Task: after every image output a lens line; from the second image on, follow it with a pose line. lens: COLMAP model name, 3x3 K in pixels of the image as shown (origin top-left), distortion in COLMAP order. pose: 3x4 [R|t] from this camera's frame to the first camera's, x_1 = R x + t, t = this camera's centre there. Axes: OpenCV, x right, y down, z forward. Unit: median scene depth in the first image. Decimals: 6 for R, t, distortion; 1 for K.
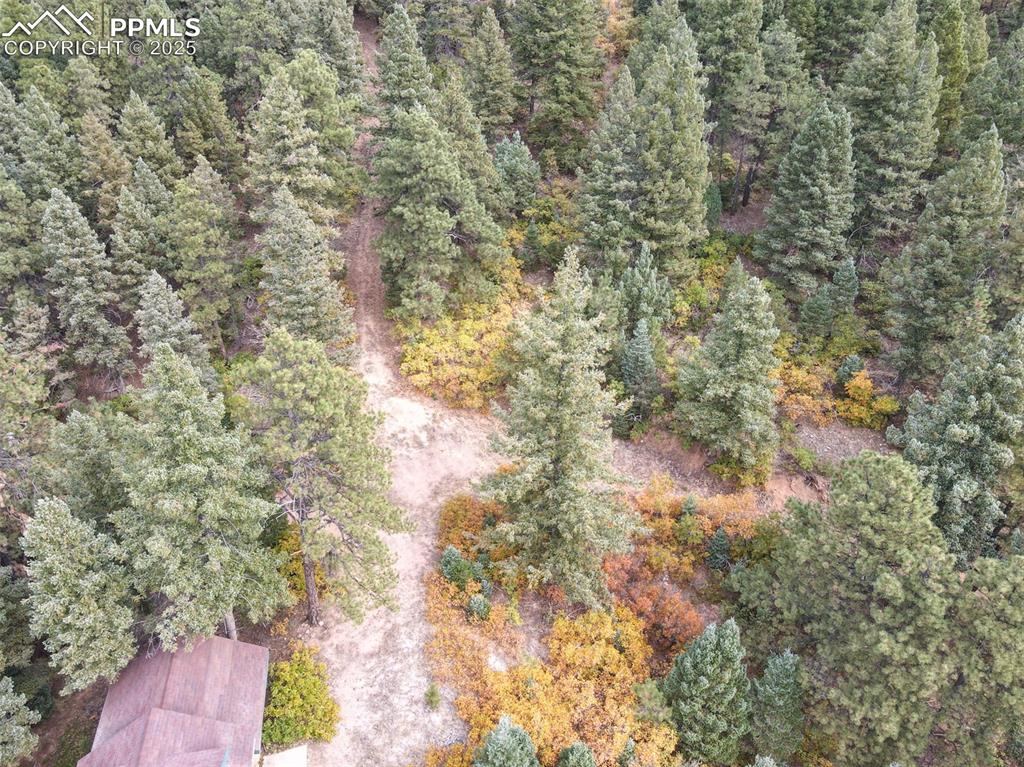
lens RADIAL K [[722.0, 0, 494.3], [0, 722.0, 384.4], [0, 0, 1]] dist [0.005384, 0.004293]
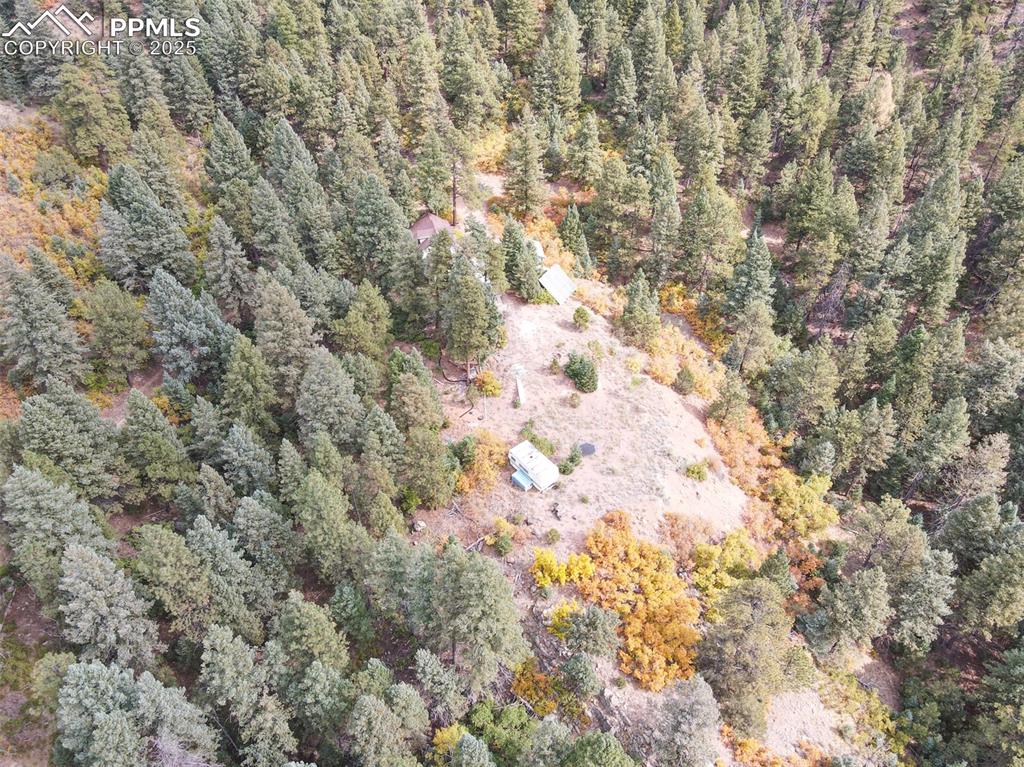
lens RADIAL K [[722.0, 0, 494.3], [0, 722.0, 384.4], [0, 0, 1]] dist [0.005384, 0.004293]
pose [[0.997565, -0.057741, 0.039108, -0.168588], [0.052121, 0.989880, 0.131990, 0.435782], [-0.046333, -0.129631, 0.990479, -1.664939]]
